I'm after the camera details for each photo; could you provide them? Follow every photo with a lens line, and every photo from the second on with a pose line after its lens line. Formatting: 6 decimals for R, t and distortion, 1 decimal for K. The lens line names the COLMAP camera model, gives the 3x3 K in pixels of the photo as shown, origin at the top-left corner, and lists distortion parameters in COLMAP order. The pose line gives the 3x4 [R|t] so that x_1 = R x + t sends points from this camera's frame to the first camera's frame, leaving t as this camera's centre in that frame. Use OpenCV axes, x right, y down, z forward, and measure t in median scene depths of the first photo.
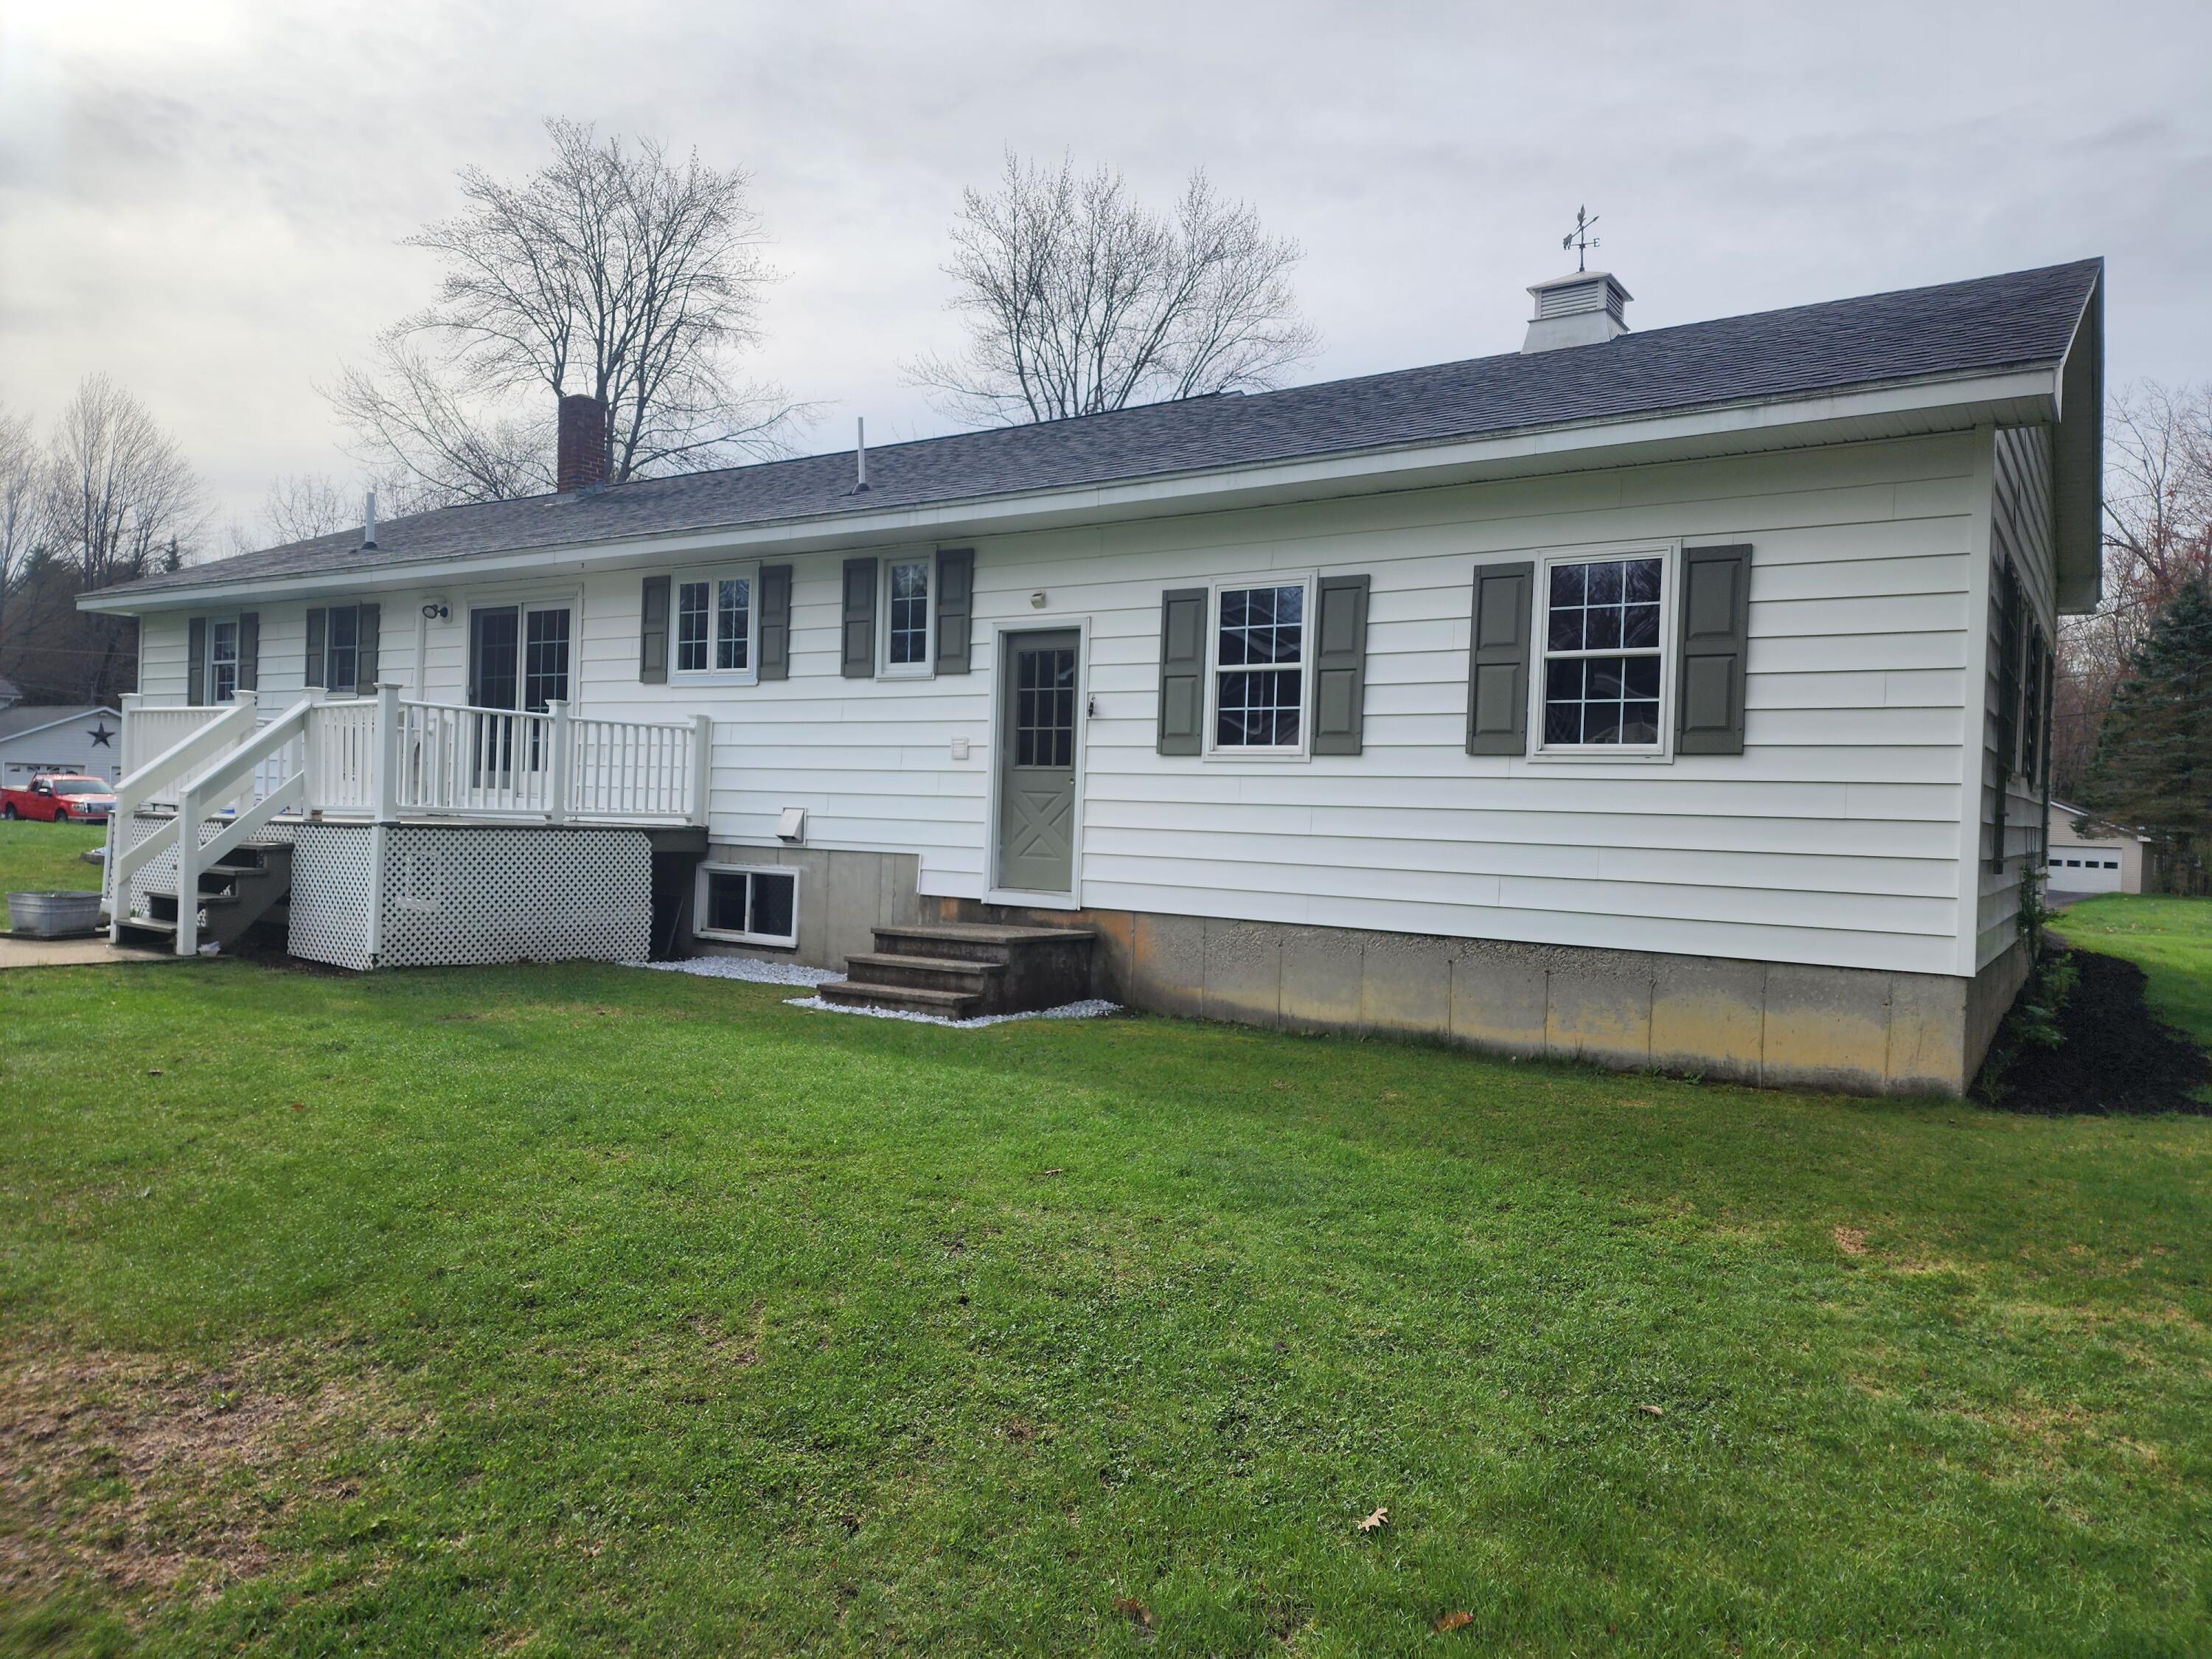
lens RADIAL K [[1463.1, 0, 1106.0], [0, 1463.1, 829.5], [0, 0, 1]] dist [0.112451, -0.089137]
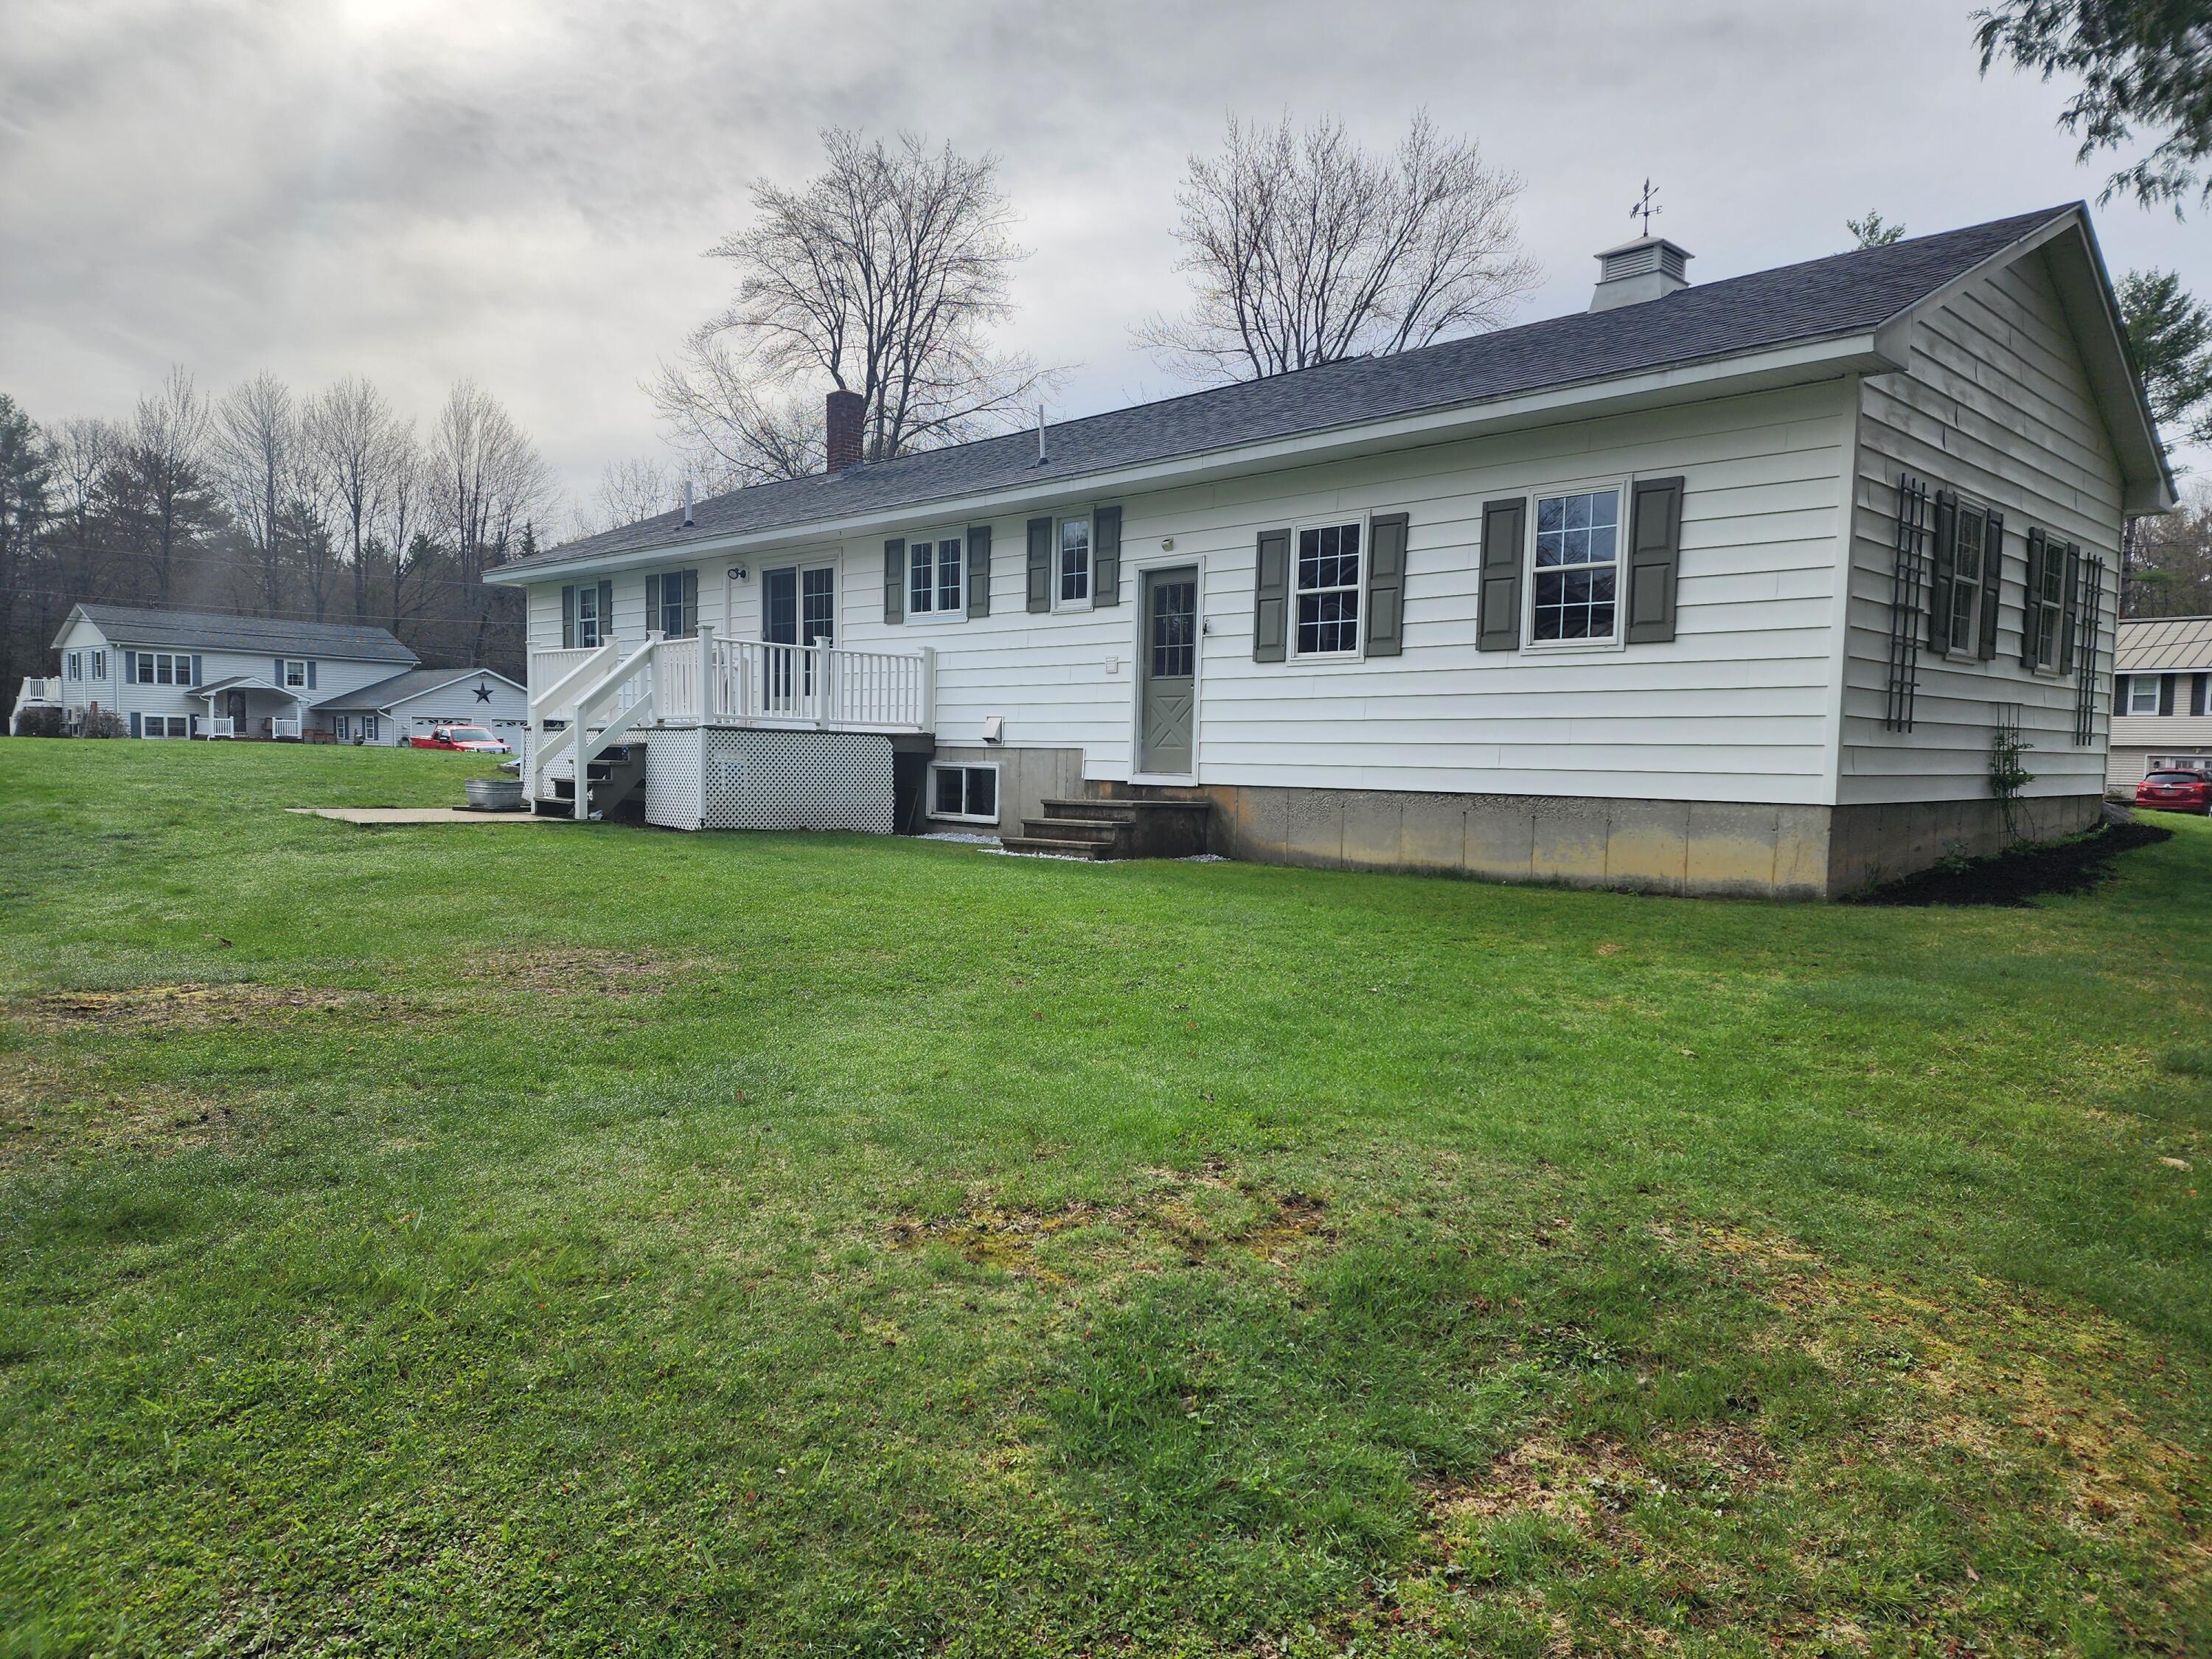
lens RADIAL K [[1474.1, 0, 1092.9], [0, 1474.1, 865.1], [0, 0, 1]] dist [0.146090, -0.156782]
pose [[0.980982, 0.001620, -0.194093, 0.114437], [0.009106, 0.998480, 0.054356, 0.042067], [0.193886, -0.055090, 0.979476, -0.240588]]
